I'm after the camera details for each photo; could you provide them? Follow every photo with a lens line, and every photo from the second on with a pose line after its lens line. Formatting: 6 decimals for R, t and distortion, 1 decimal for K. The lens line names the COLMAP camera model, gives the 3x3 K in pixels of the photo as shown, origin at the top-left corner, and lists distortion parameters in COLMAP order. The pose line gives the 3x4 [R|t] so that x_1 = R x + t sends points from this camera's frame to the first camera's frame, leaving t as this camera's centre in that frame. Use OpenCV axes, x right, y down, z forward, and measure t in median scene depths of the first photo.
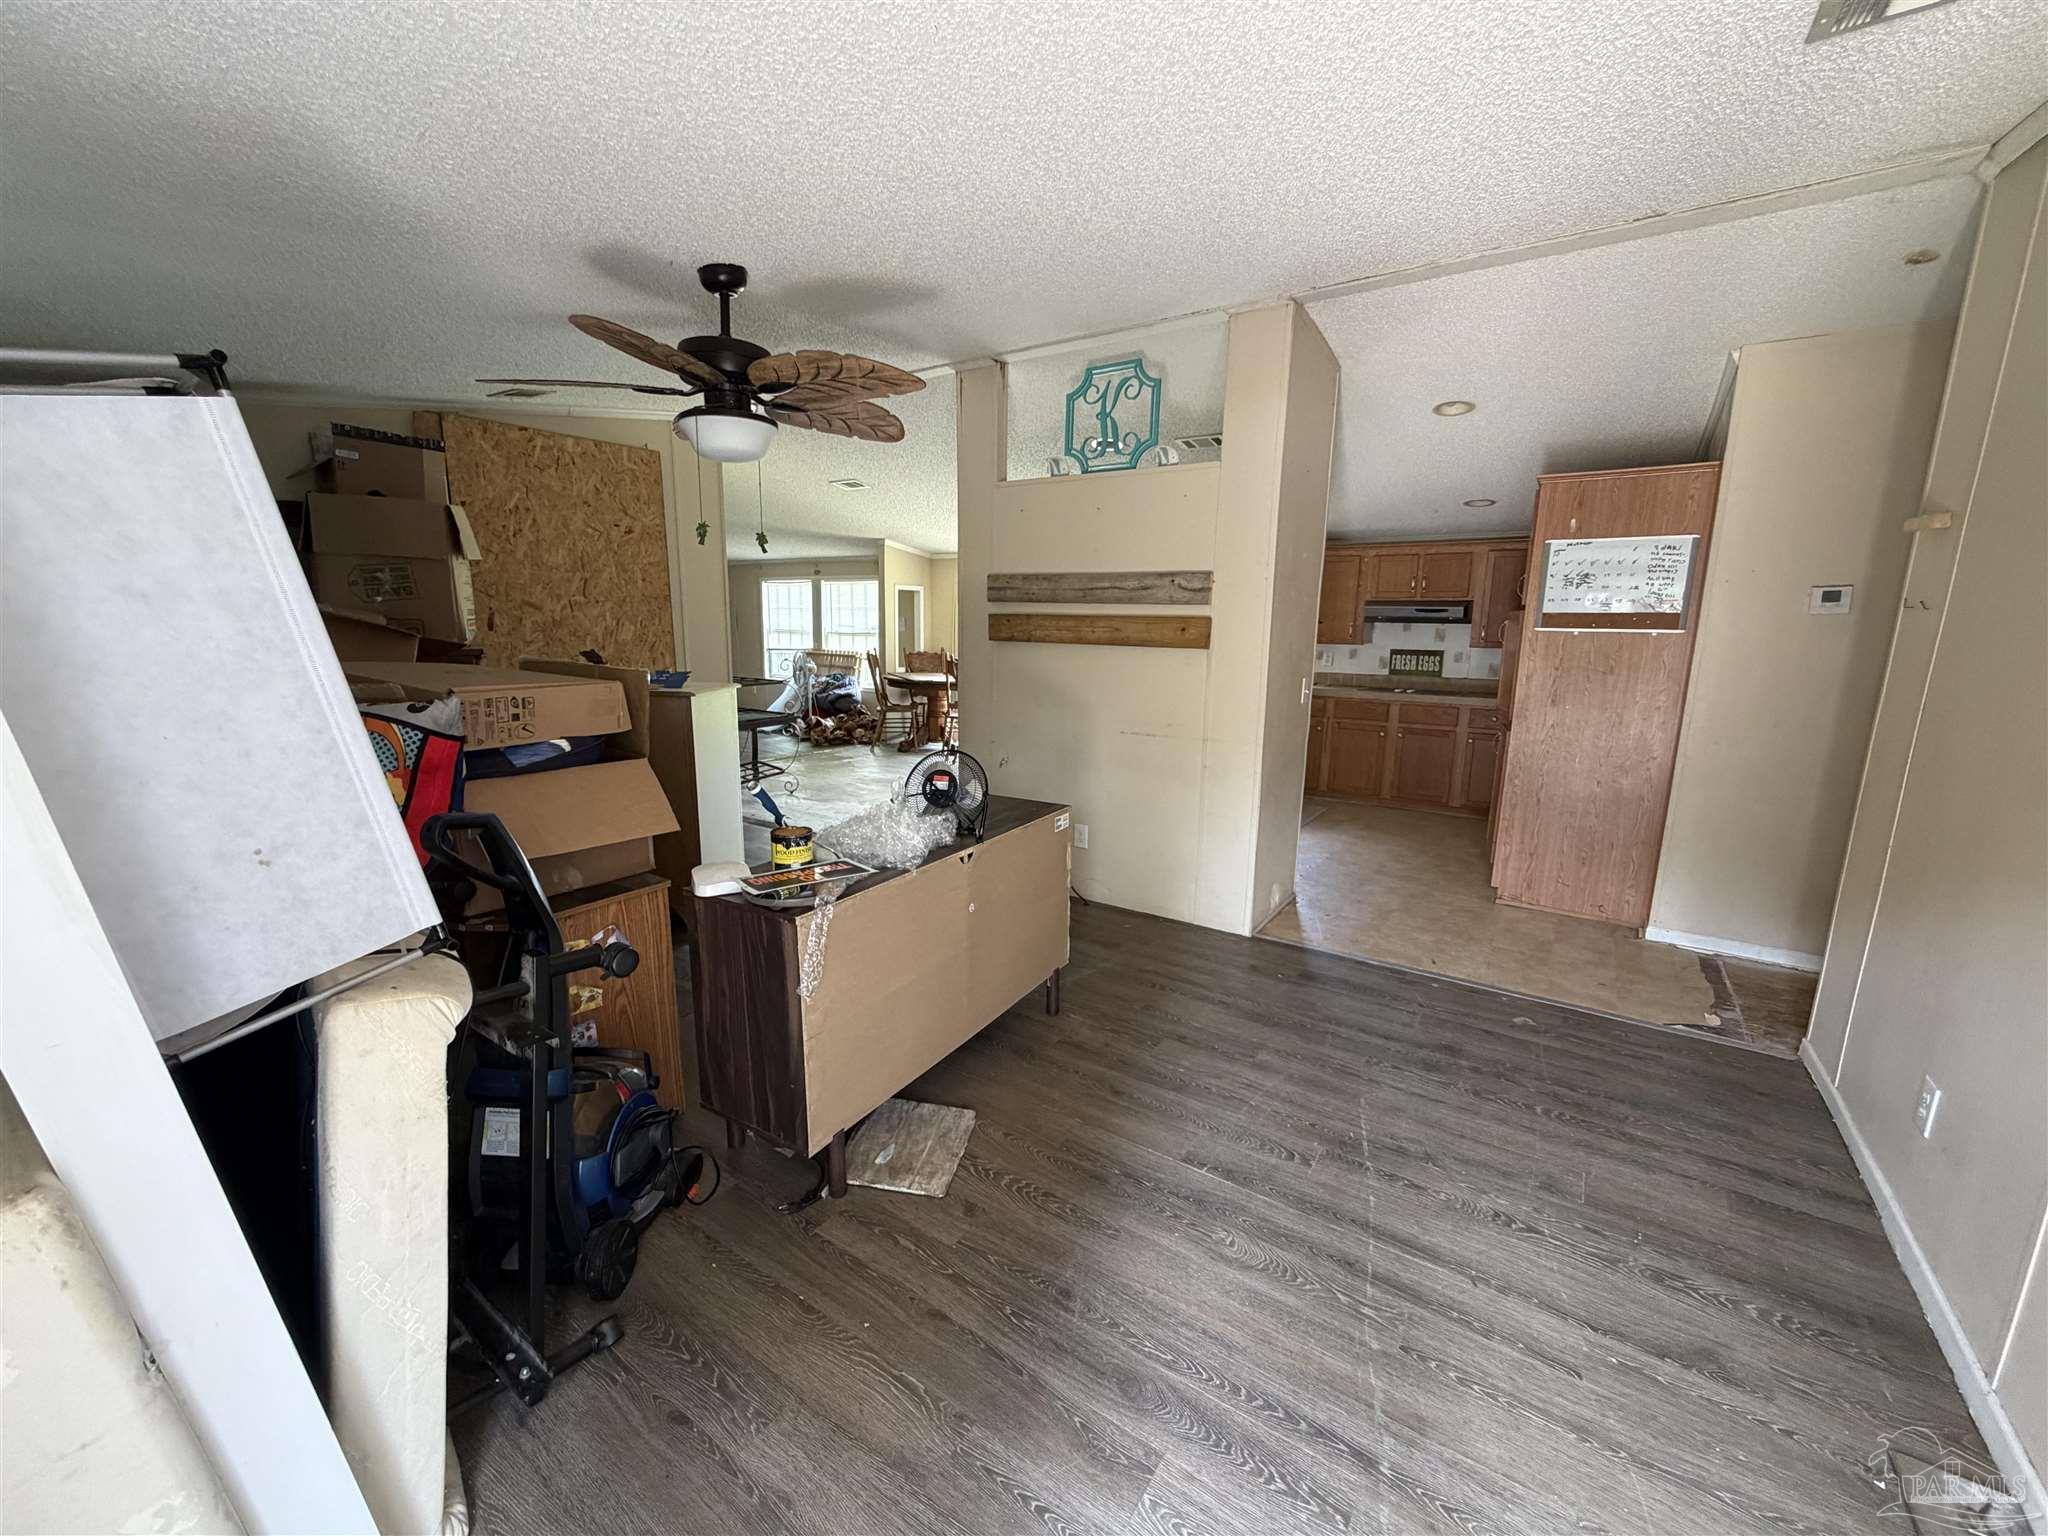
lens RADIAL K [[814.8, 0, 1021.9], [0, 814.8, 774.1], [0, 0, 1]] dist [0.000302, -0.000458]
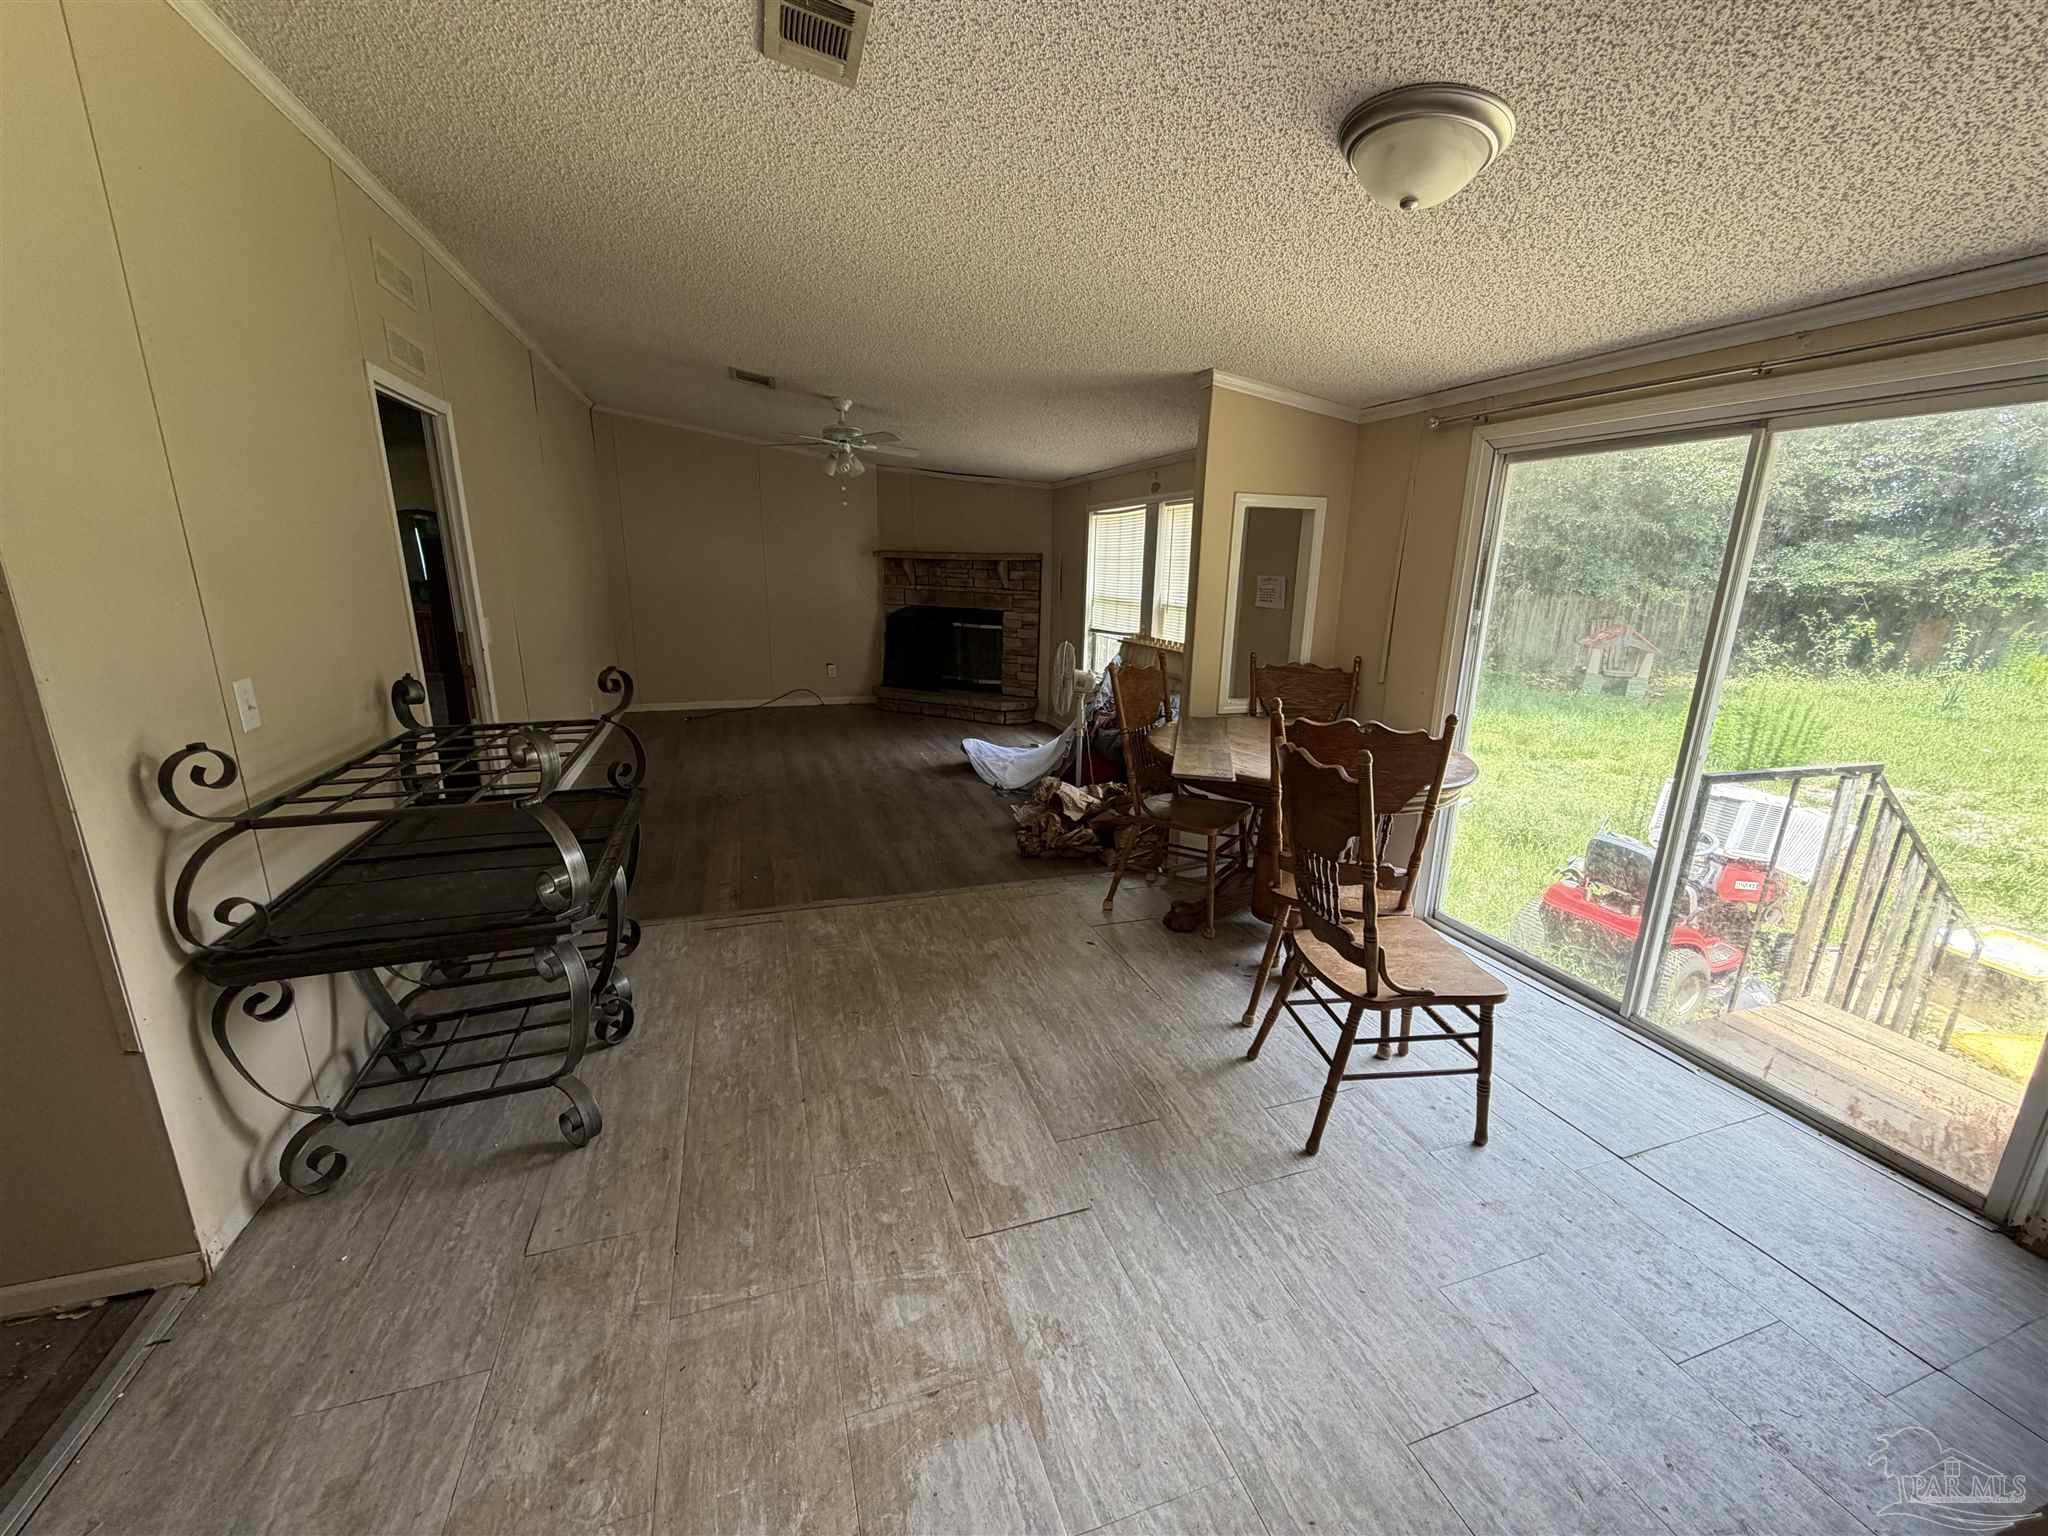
lens RADIAL K [[814.8, 0, 1026.1], [0, 814.8, 775.5], [0, 0, 1]] dist [0.000302, -0.000458]
pose [[0.805783, 0.145781, -0.573987, 0.009864], [-0.115450, 0.989301, 0.089188, -0.166271], [0.580848, -0.005600, 0.813993, 0.849200]]
